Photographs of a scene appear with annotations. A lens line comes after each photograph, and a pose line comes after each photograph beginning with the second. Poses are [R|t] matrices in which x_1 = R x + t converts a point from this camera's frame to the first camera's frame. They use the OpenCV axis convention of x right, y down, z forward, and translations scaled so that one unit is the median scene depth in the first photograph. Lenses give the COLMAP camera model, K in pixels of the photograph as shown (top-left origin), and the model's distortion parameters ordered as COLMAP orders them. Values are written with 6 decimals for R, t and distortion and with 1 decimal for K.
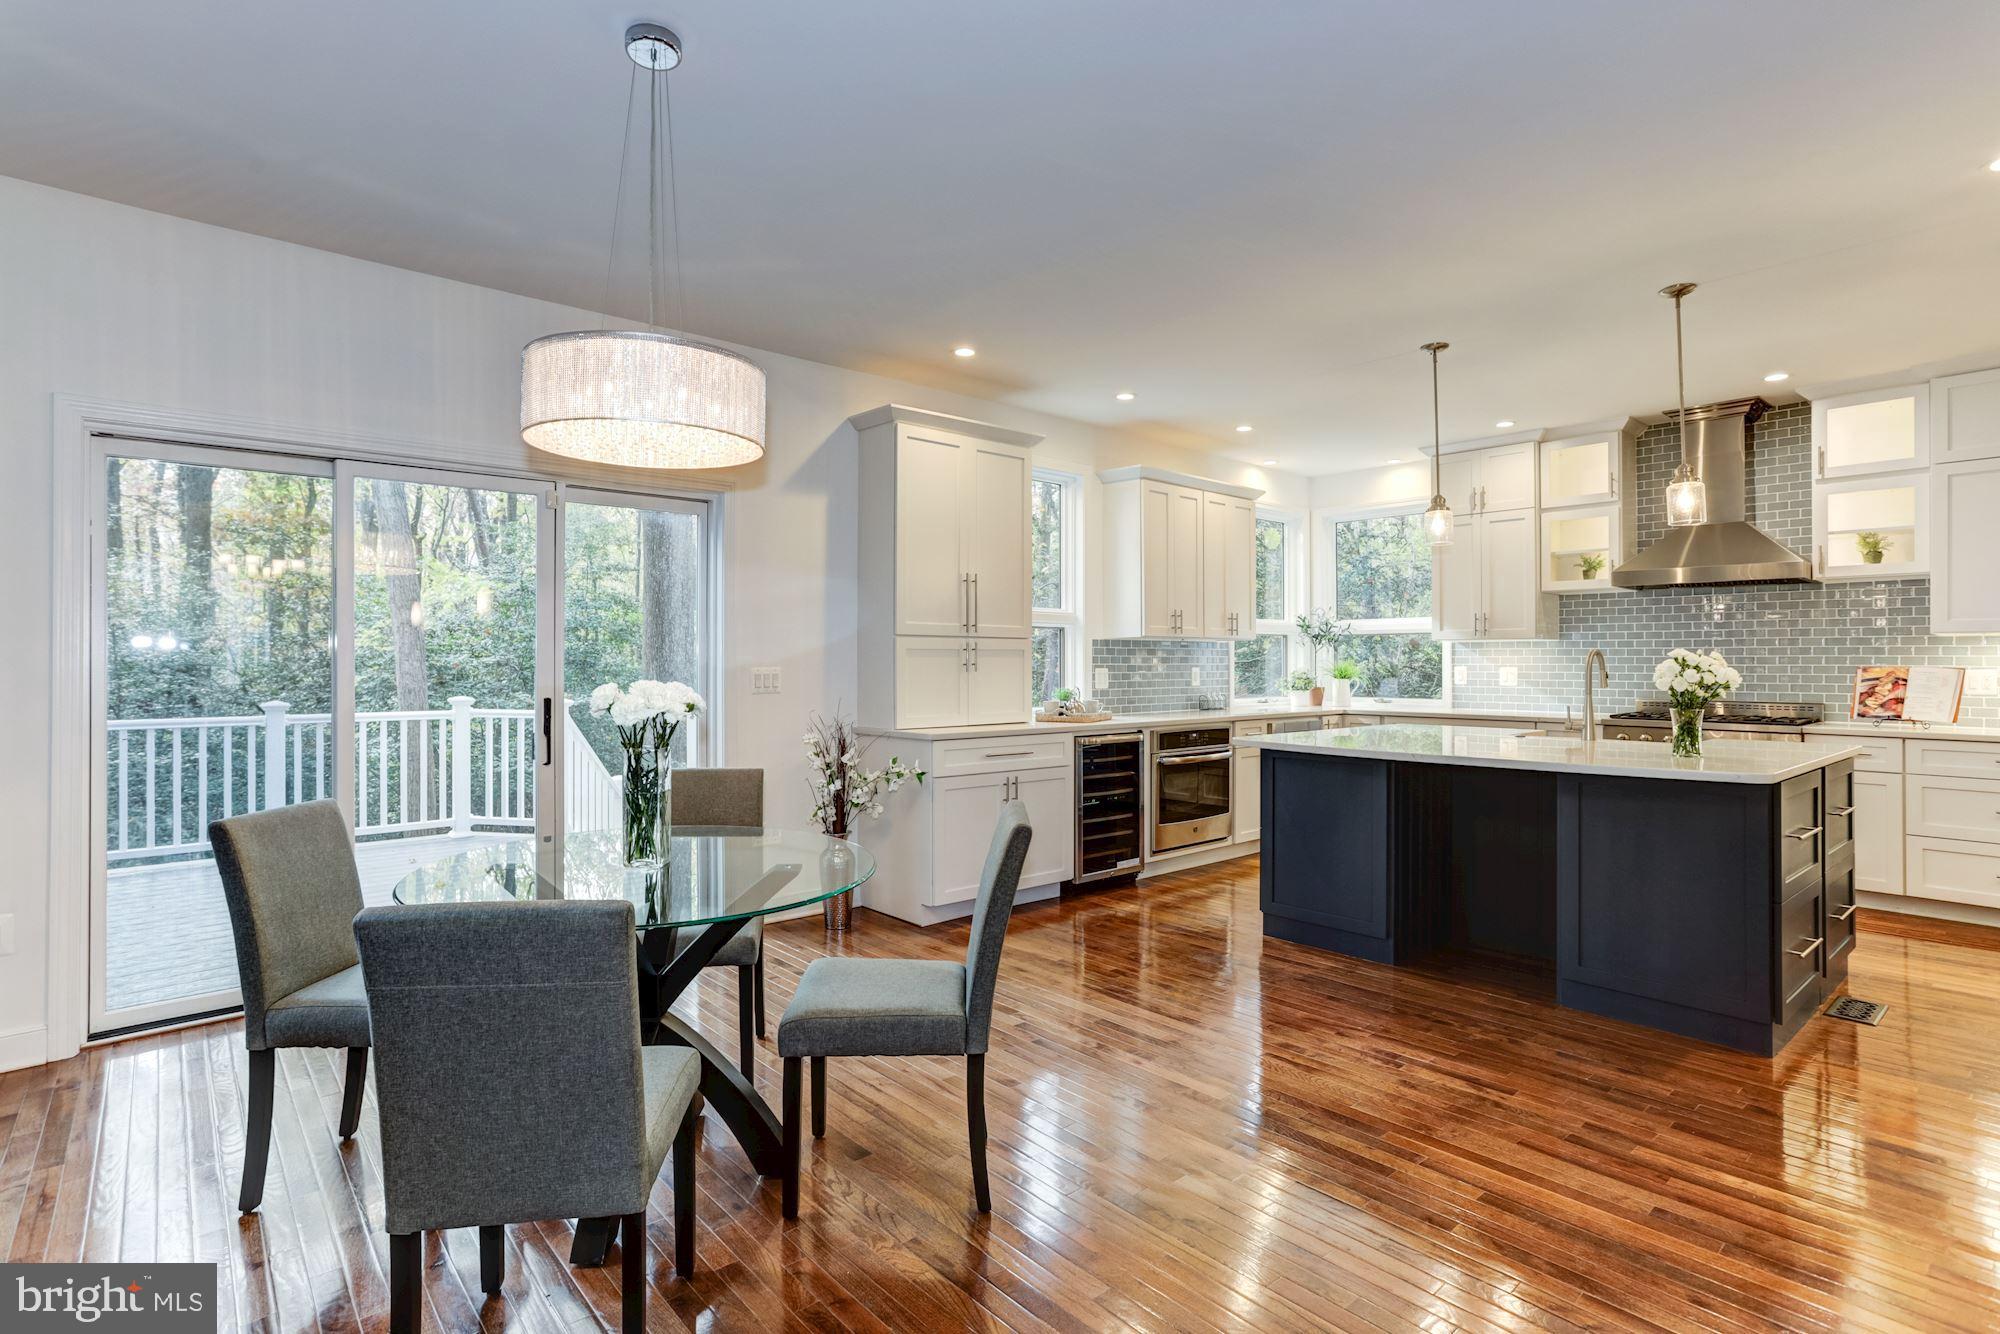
lens RADIAL K [[988.6, 0, 999.3], [0, 988.6, 656.5], [0, 0, 1]] dist [-0.036102, 0.023594]
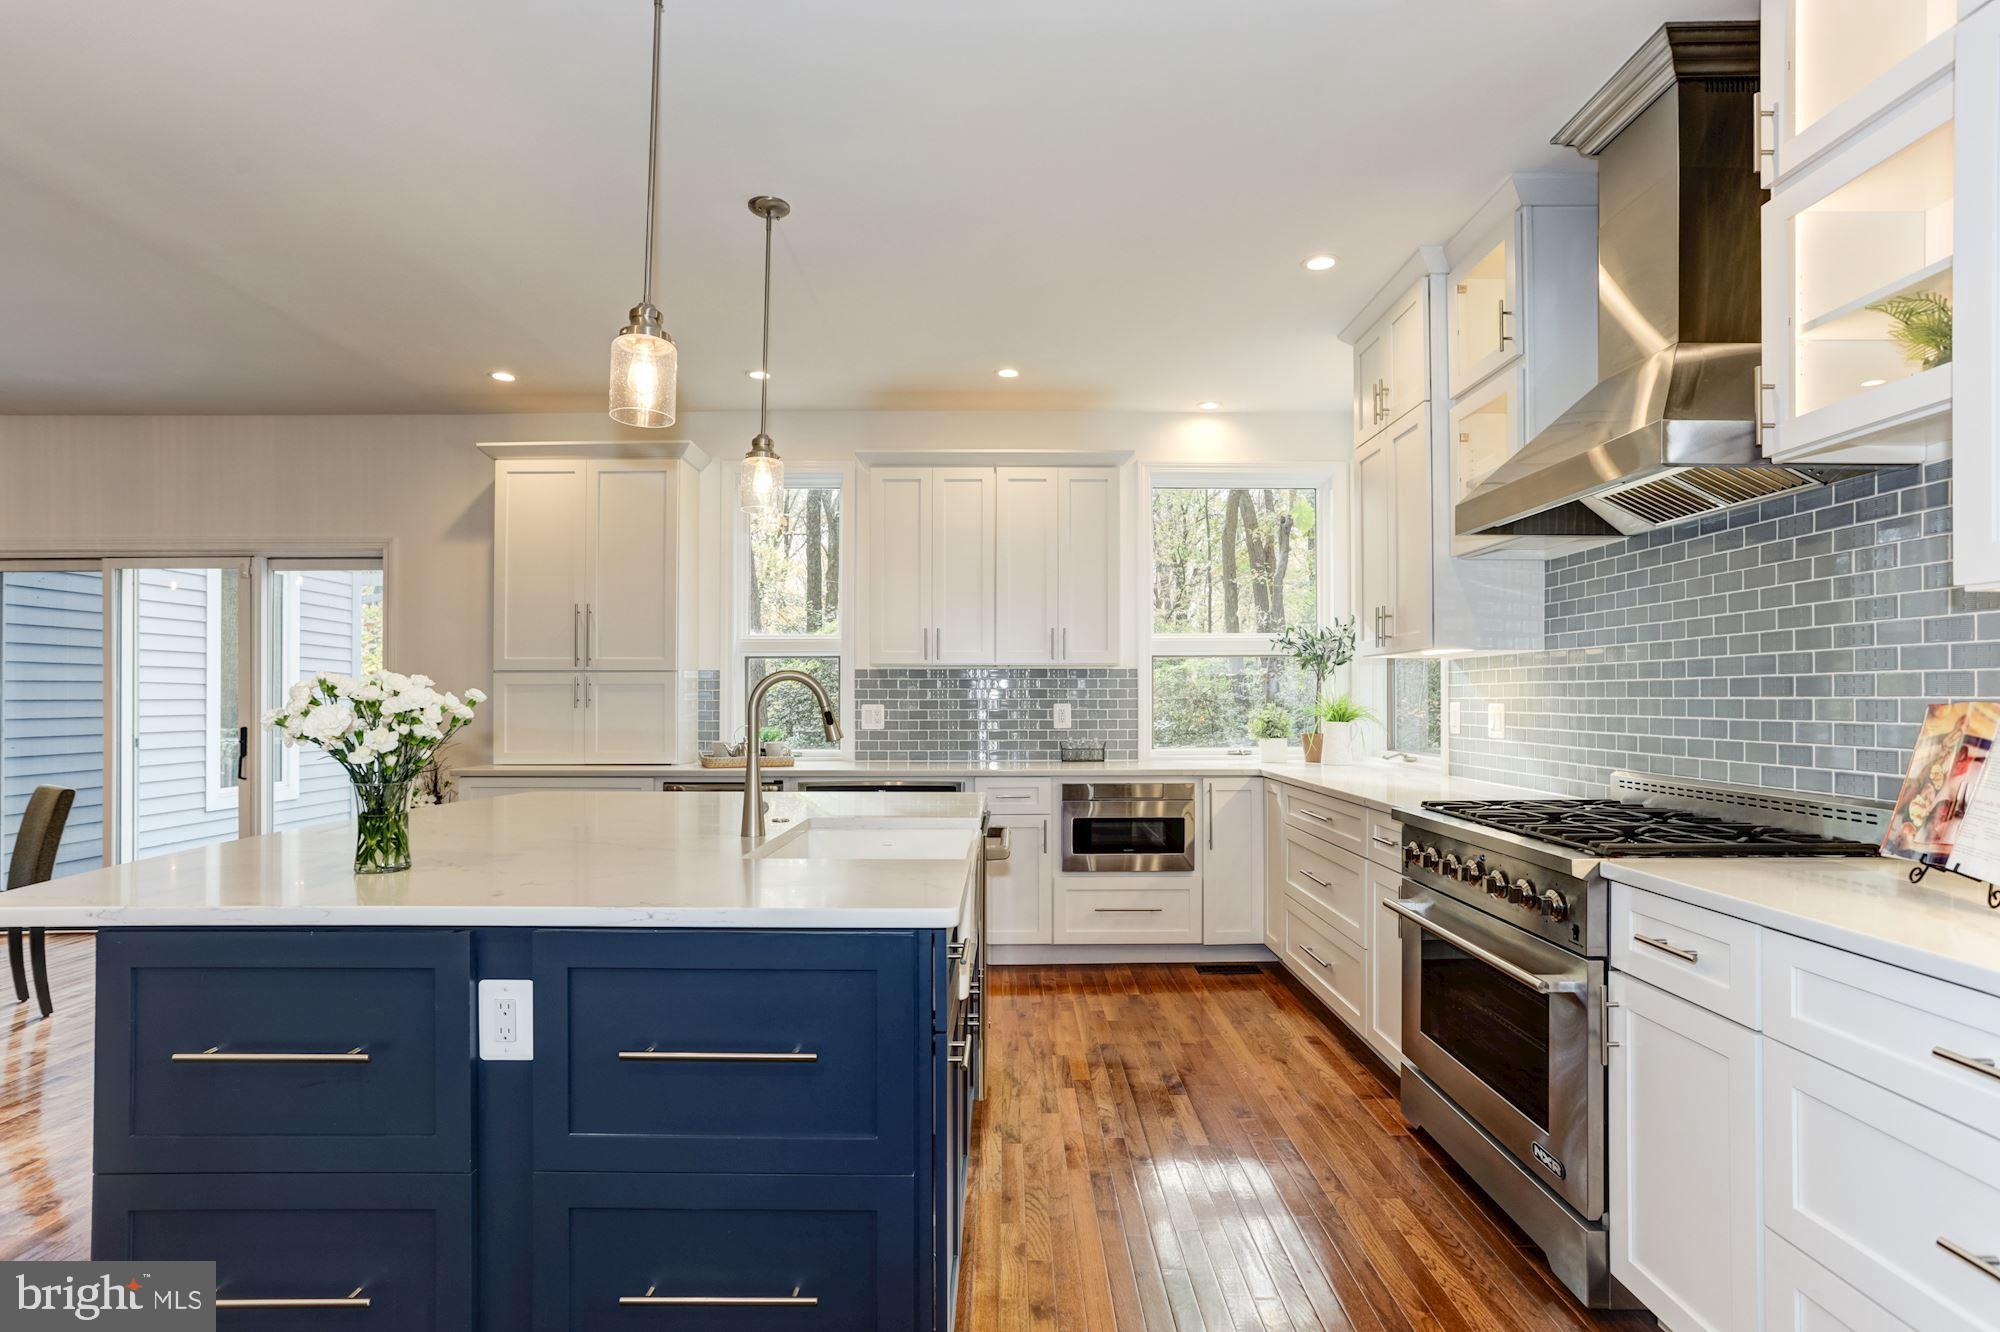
lens RADIAL K [[988.6, 0, 995.1], [0, 988.6, 697.9], [0, 0, 1]] dist [-0.036102, 0.023594]
pose [[0.751260, -0.003330, -0.659998, 0.824229], [0.006514, 0.999976, 0.002369, 0.006042], [0.659974, -0.006079, 0.751264, 0.513786]]
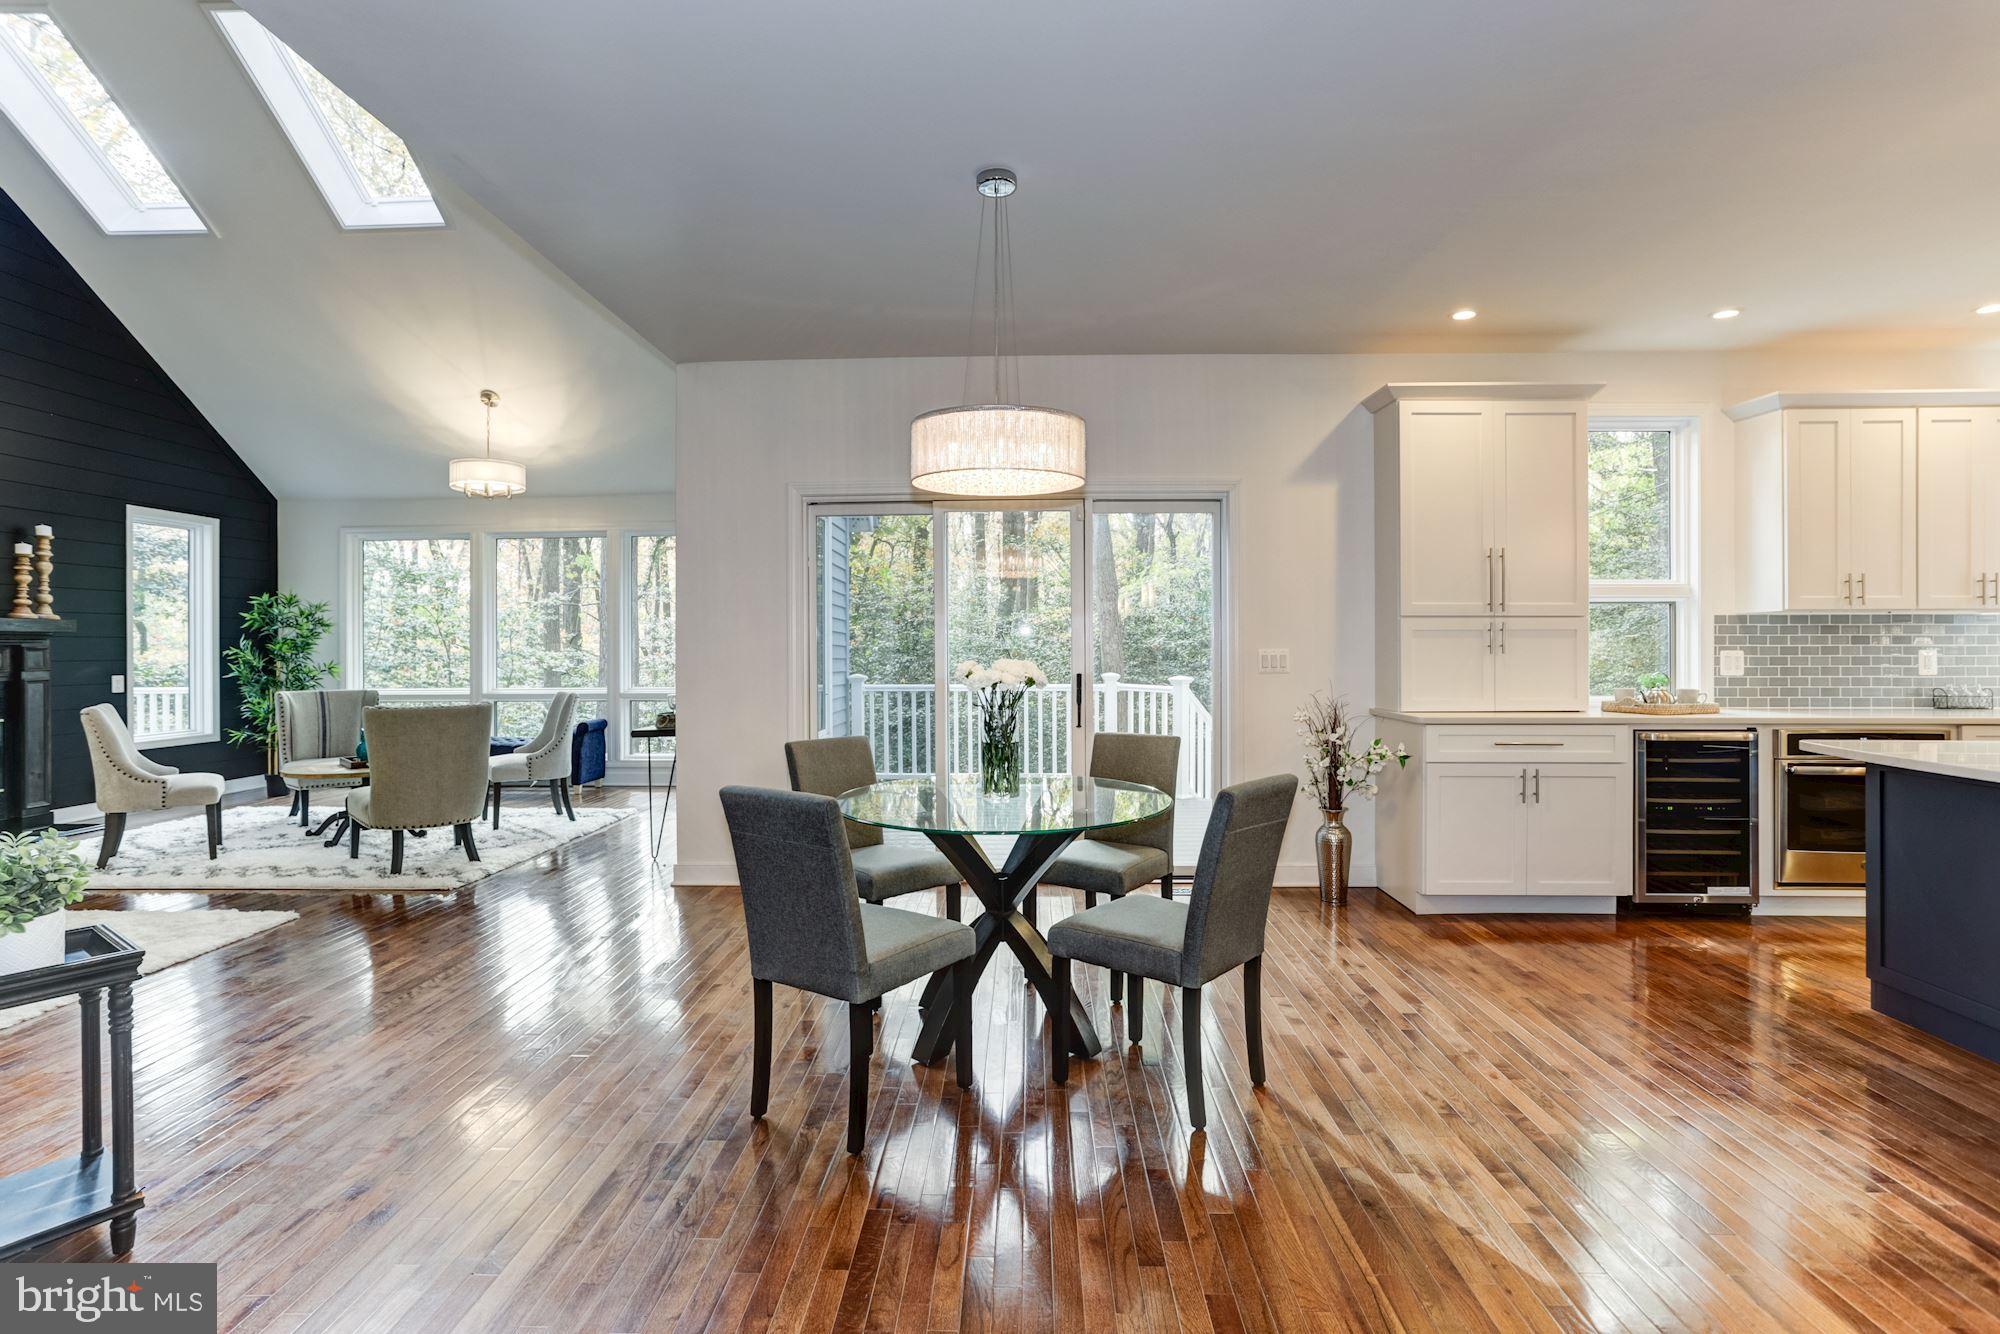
lens RADIAL K [[988.6, 0, 993.2], [0, 988.6, 641.1], [0, 0, 1]] dist [-0.036102, 0.023594]
pose [[0.733023, -0.002981, -0.680198, 0.232385], [0.006082, 0.999979, 0.002172, -0.001163], [0.680177, -0.005729, 0.733025, 0.004559]]
